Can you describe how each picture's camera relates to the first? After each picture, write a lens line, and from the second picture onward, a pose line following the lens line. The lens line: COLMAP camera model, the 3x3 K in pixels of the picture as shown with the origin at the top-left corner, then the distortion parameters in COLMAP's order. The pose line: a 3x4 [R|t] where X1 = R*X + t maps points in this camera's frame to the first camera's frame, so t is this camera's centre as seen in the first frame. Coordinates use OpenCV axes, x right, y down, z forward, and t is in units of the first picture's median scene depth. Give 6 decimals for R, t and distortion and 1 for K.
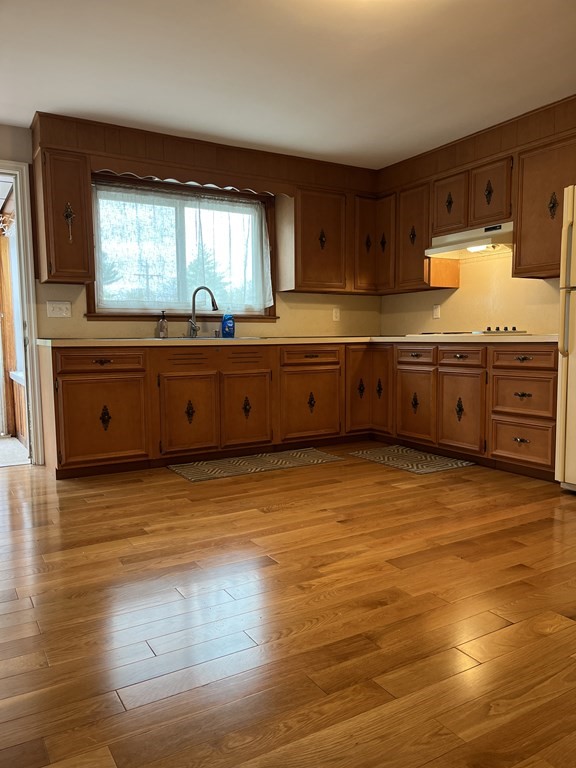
lens RADIAL K [[580.6, 0, 291.4], [0, 580.6, 388.6], [0, 0, 1]] dist [0.053831, -0.065955]
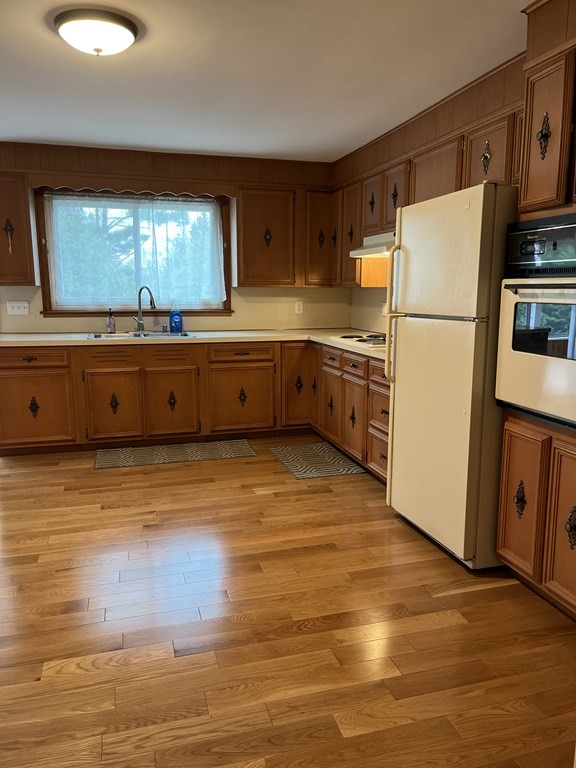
lens RADIAL K [[580.6, 0, 293.3], [0, 580.6, 388.4], [0, 0, 1]] dist [0.053831, -0.065955]
pose [[0.968179, 0.054038, -0.244353, 0.407724], [-0.033608, 0.995639, 0.087022, -0.093222], [0.247990, -0.076041, 0.965774, 0.005813]]
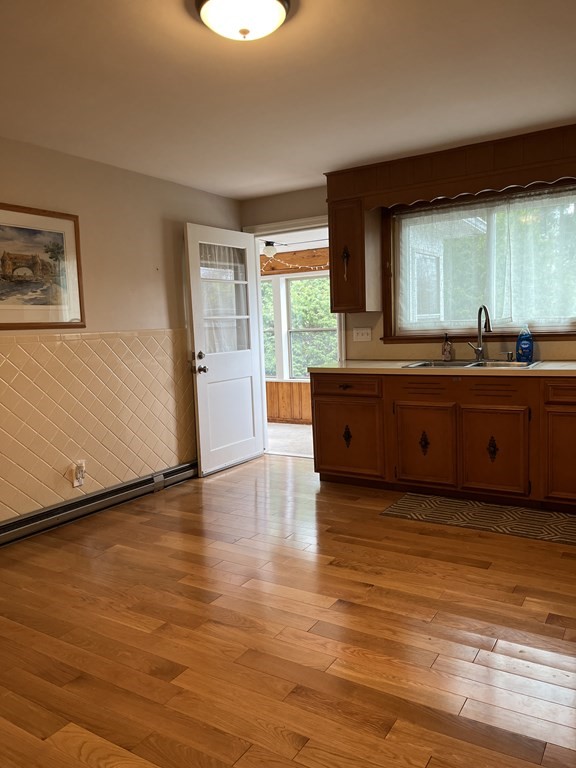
lens RADIAL K [[580.6, 0, 287.9], [0, 580.6, 387.8], [0, 0, 1]] dist [0.053831, -0.065955]
pose [[0.454988, 0.088856, -0.886053, 0.539380], [-0.045056, 0.996032, 0.076748, -0.108823], [0.889357, 0.005003, 0.457186, 0.339624]]
